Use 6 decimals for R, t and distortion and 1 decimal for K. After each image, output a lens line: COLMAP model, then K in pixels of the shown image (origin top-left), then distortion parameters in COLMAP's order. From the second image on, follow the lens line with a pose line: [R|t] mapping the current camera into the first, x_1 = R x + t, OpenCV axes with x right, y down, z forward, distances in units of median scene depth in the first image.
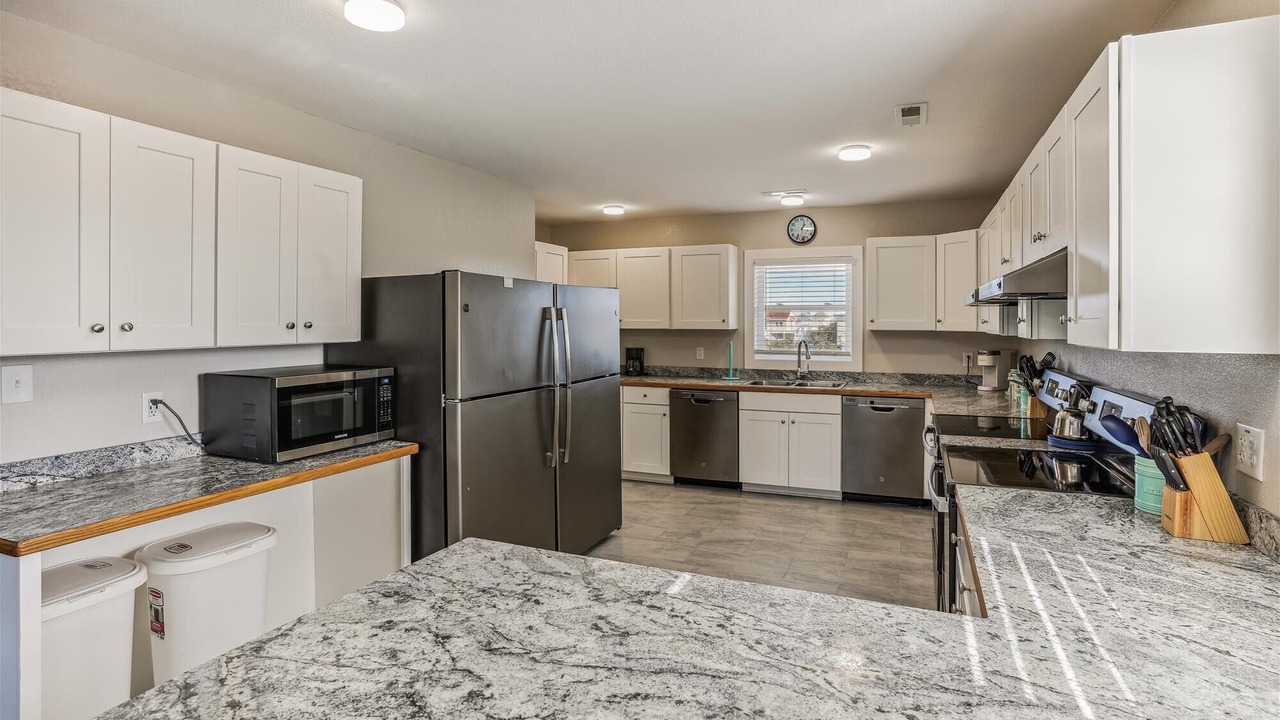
lens RADIAL K [[644.4, 0, 644.1], [0, 644.4, 323.0], [0, 0, 1]] dist [-0.063143, 0.033363]
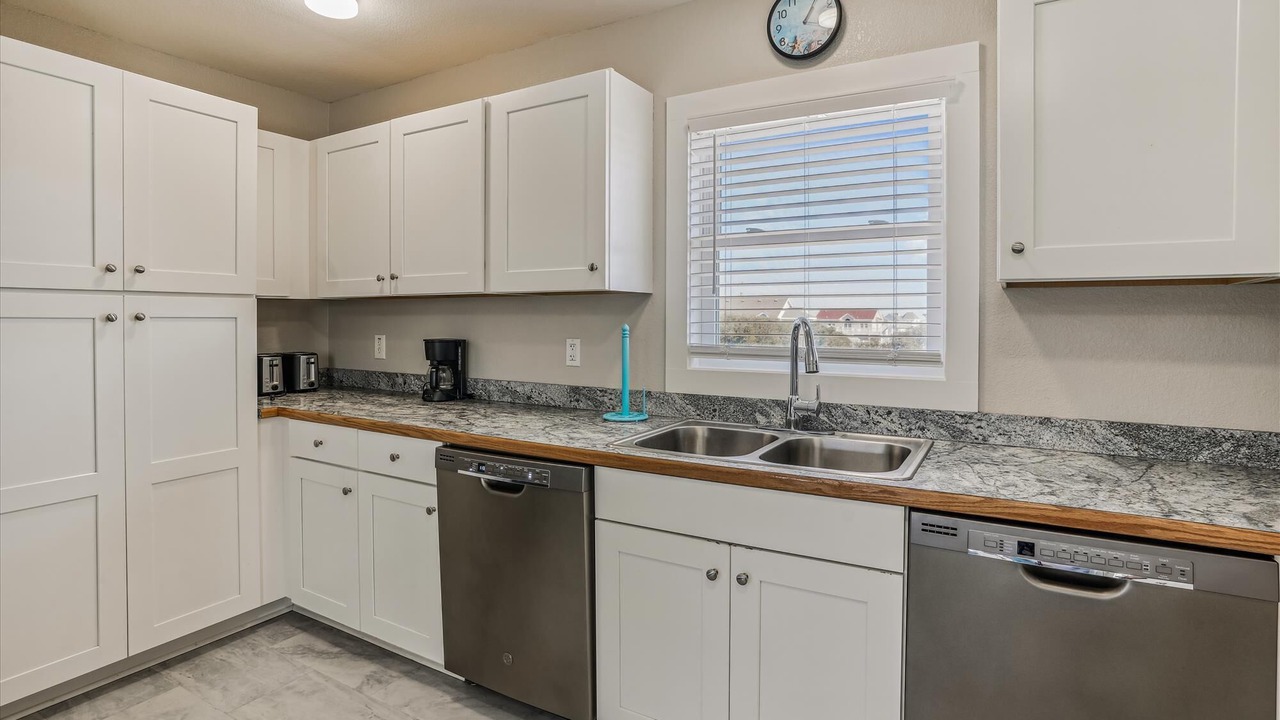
lens RADIAL K [[644.4, 0, 644.1], [0, 644.4, 323.0], [0, 0, 1]] dist [-0.063143, 0.033363]
pose [[0.991978, 0.005331, -0.126302, 0.228576], [-0.005530, 0.999984, -0.001220, 0.033625], [0.126293, 0.001909, 0.991991, 0.708177]]
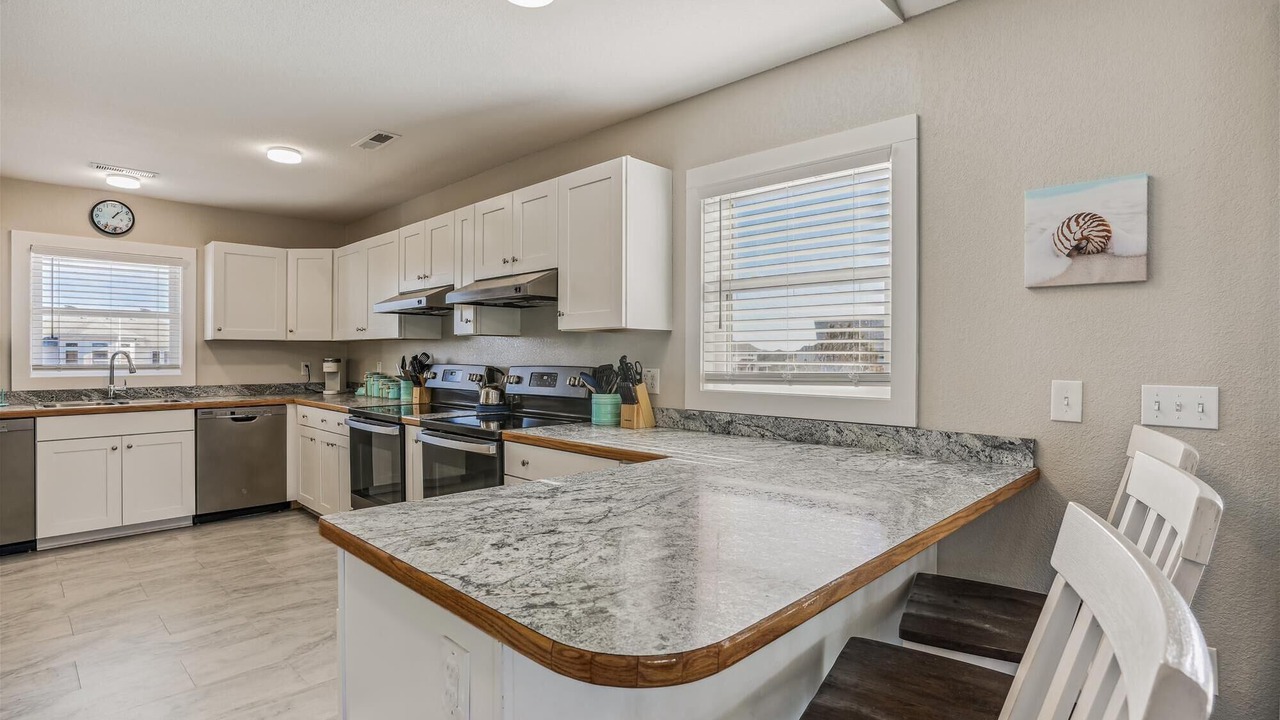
lens RADIAL K [[632.4, 0, 640.0], [0, 632.4, 360.0], [0, 0, 1]] dist [-0.076751, 0.043218]
pose [[0.363180, -0.009148, 0.931674, -0.274880], [0.002481, 0.999958, 0.008851, 0.036738], [-0.931716, -0.000903, 0.363187, 0.091056]]
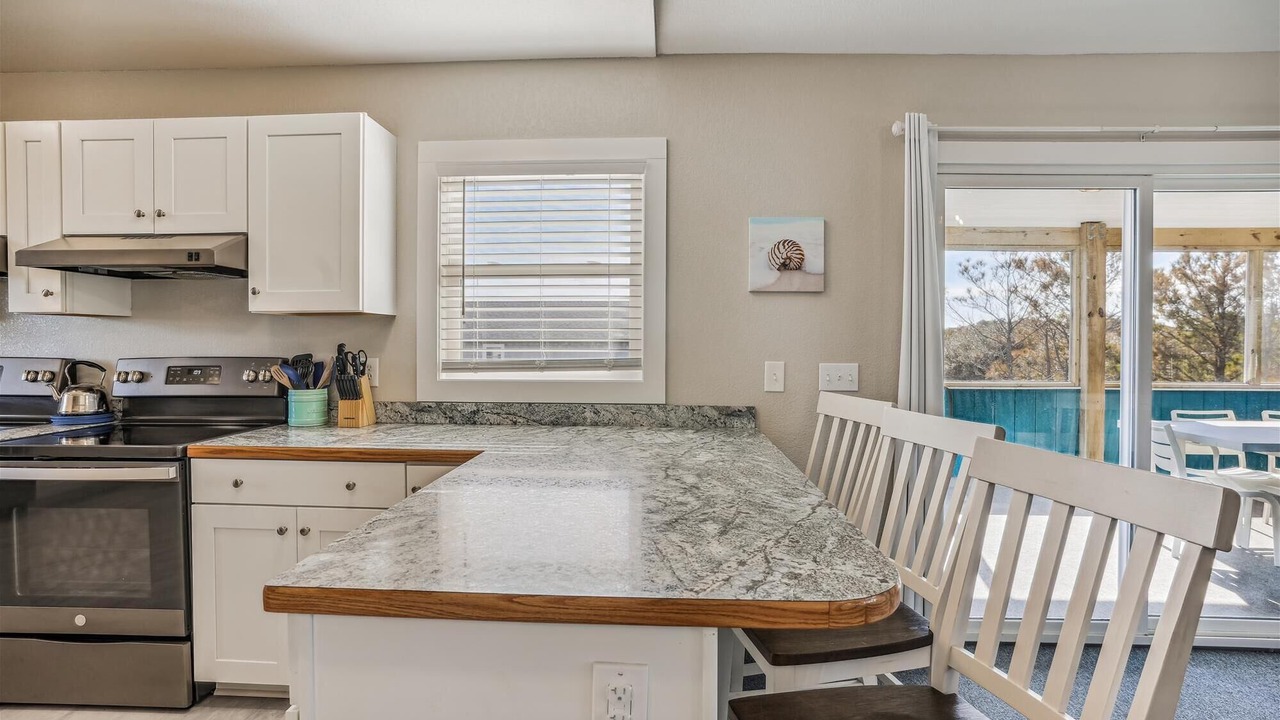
lens RADIAL K [[632.4, 0, 640.0], [0, 632.4, 360.0], [0, 0, 1]] dist [-0.076751, 0.043218]
pose [[-0.347240, -0.030786, 0.937271, -0.281385], [0.000777, 0.999451, 0.033116, 0.034572], [-0.937776, 0.012228, -0.347026, 0.267281]]
